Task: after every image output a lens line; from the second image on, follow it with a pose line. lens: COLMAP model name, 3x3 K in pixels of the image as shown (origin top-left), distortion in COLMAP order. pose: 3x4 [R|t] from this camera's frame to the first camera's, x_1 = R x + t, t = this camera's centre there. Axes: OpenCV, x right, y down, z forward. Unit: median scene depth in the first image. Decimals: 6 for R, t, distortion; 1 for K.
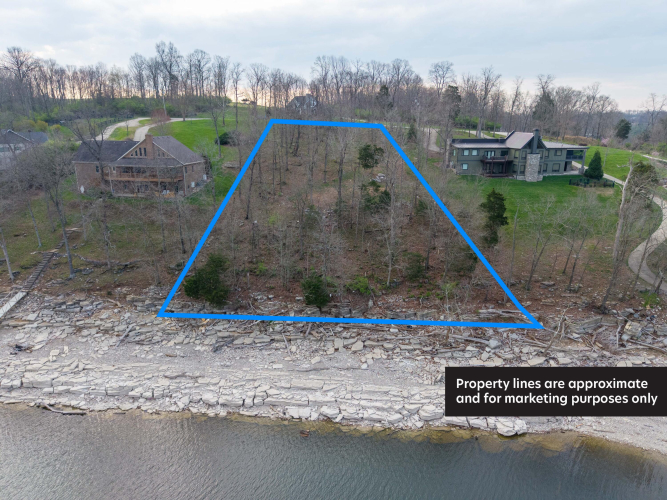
lens RADIAL K [[445.7, 0, 333.5], [0, 445.7, 250.0], [0, 0, 1]] dist [0.026551, -0.028293]
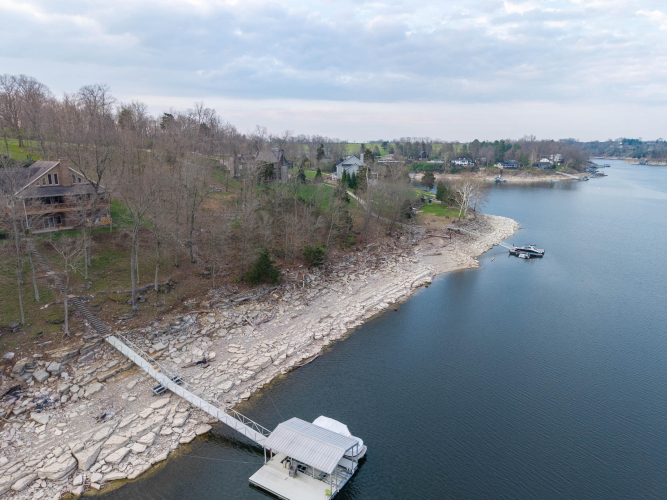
lens RADIAL K [[445.7, 0, 333.5], [0, 445.7, 250.0], [0, 0, 1]] dist [0.026551, -0.028293]
pose [[0.487044, -0.201237, 0.849878, -1.376063], [0.236596, 0.967108, 0.093407, -0.056898], [-0.840720, 0.155584, 0.518636, 0.166736]]
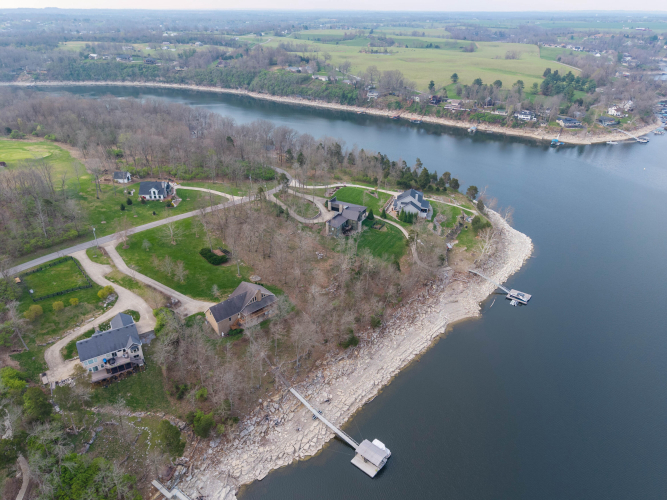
lens RADIAL K [[445.7, 0, 333.5], [0, 445.7, 250.0], [0, 0, 1]] dist [0.026551, -0.028293]
pose [[0.607740, -0.378808, 0.697965, -2.099277], [0.213658, 0.924488, 0.315710, -1.341085], [-0.764854, -0.042744, 0.642784, -0.594608]]
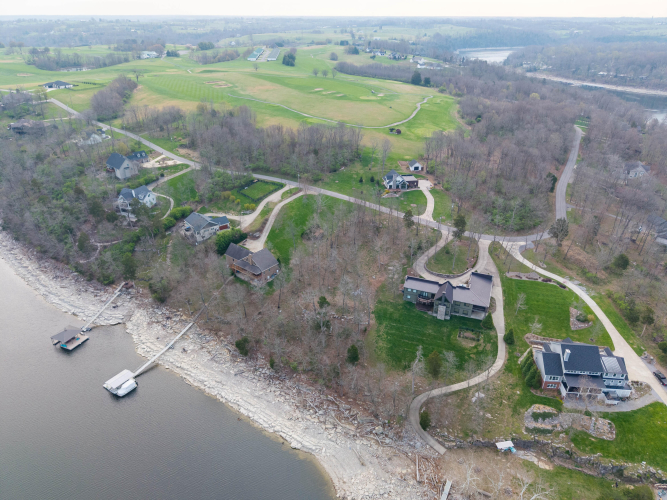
lens RADIAL K [[445.7, 0, 333.5], [0, 445.7, 250.0], [0, 0, 1]] dist [0.026551, -0.028293]
pose [[0.867223, 0.224692, -0.444340, 1.275487], [-0.130224, 0.963682, 0.233151, -1.204745], [0.480589, -0.144330, 0.864987, -0.943150]]
